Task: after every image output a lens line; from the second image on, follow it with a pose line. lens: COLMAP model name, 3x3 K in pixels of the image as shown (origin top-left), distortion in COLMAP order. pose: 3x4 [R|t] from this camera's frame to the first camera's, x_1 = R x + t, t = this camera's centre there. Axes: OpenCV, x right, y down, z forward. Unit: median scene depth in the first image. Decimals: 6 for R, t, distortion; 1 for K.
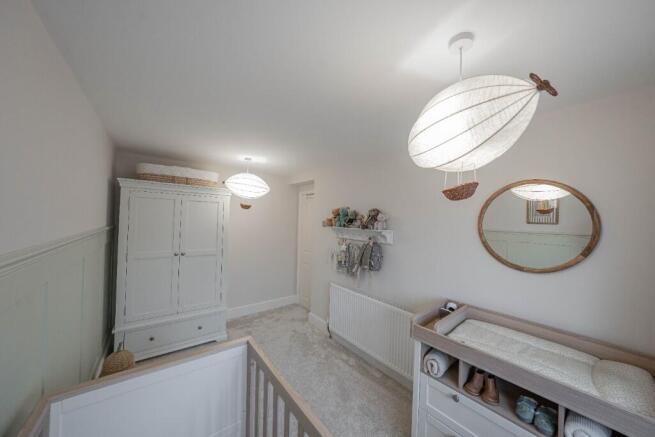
lens RADIAL K [[223.0, 0, 327.7], [0, 223.0, 216.8], [0, 0, 1]] dist [-0.032632, 0.005775]
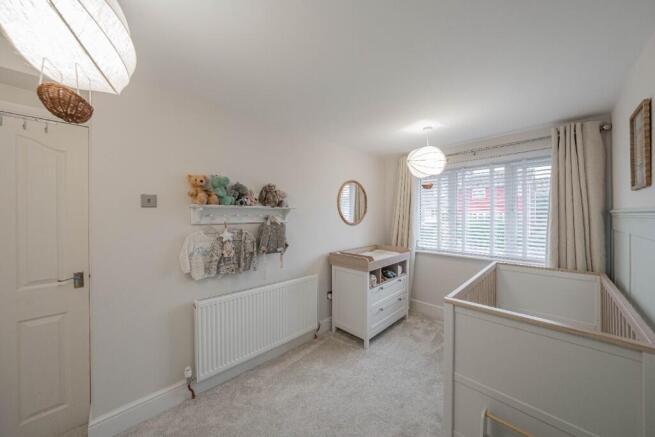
lens RADIAL K [[223.0, 0, 327.7], [0, 223.0, 216.8], [0, 0, 1]] dist [-0.032632, 0.005775]
pose [[-0.086028, -0.035266, 0.995668, -0.652750], [-0.007326, 0.999369, 0.034765, 0.057528], [-0.996266, -0.004303, -0.086232, 0.798398]]
